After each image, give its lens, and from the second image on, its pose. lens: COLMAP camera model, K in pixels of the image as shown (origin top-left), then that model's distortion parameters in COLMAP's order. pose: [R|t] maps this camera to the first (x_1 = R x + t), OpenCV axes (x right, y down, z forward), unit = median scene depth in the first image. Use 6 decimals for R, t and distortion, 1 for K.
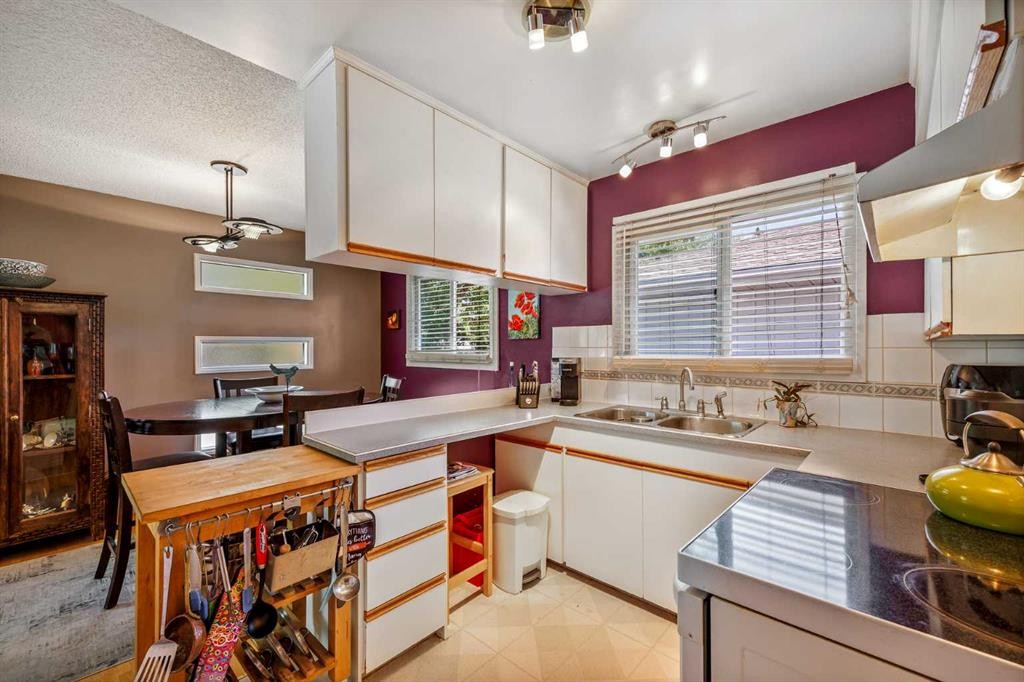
lens RADIAL K [[425.1, 0, 499.2], [0, 425.1, 346.2], [0, 0, 1]] dist [0.001572, 0.000135]
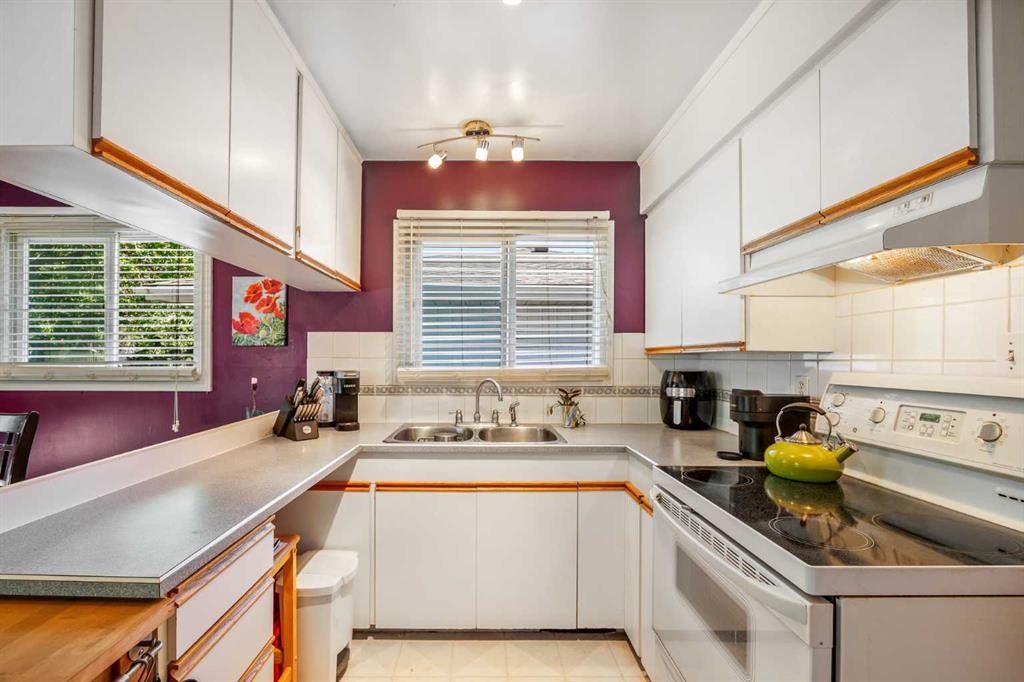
lens RADIAL K [[446.2, 0, 487.3], [0, 446.2, 357.0], [0, 0, 1]] dist [-0.015577, 0.000185]
pose [[0.721768, 0.001823, 0.692132, -0.268320], [-0.004757, 0.999986, 0.002327, -0.002654], [-0.692118, -0.004972, 0.721767, 0.243307]]
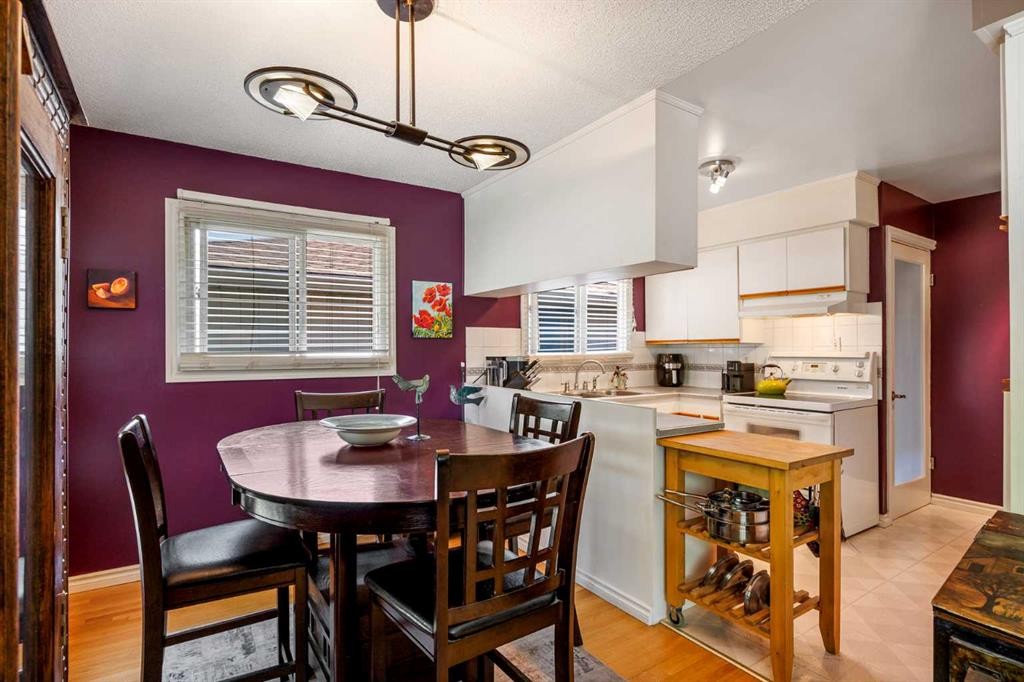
lens RADIAL K [[509.8, 0, 508.0], [0, 509.8, 345.7], [0, 0, 1]] dist [-0.008824, -0.000098]
pose [[0.220597, 0.004843, 0.975353, -1.372929], [-0.001439, 0.999988, -0.004640, 0.006699], [-0.975364, -0.000380, 0.220601, 0.847988]]
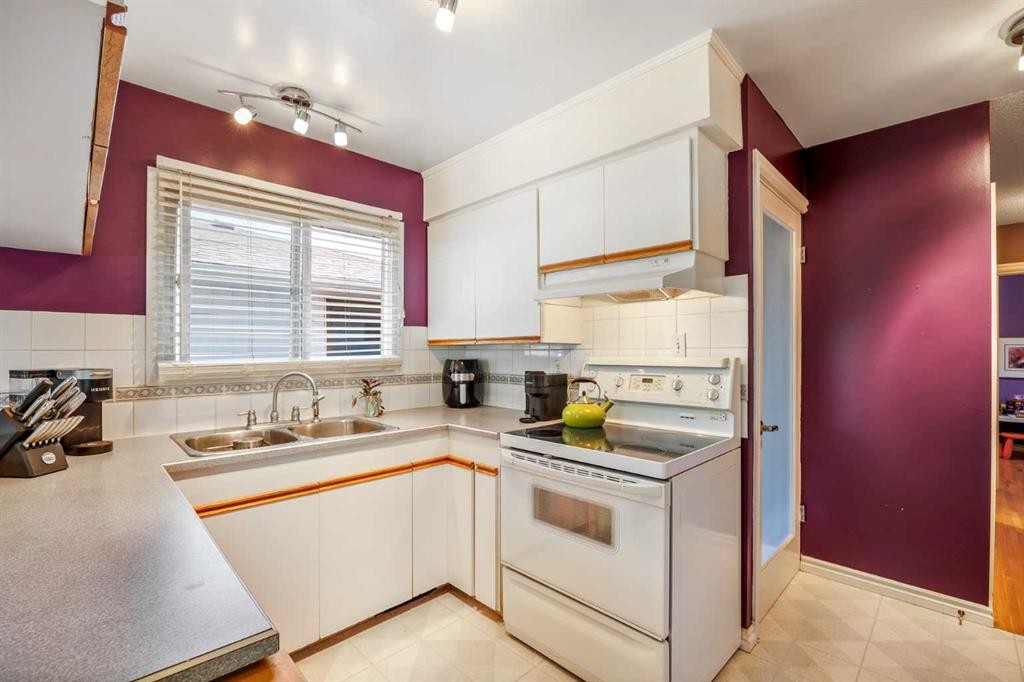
lens RADIAL K [[445.6, 0, 508.3], [0, 445.6, 349.3], [0, 0, 1]] dist [-0.023469, 0.000230]
pose [[0.031533, -0.000243, 0.999503, -0.461817], [-0.000556, 1.000000, 0.000260, 0.001423], [-0.999503, -0.000564, 0.031533, 0.499170]]
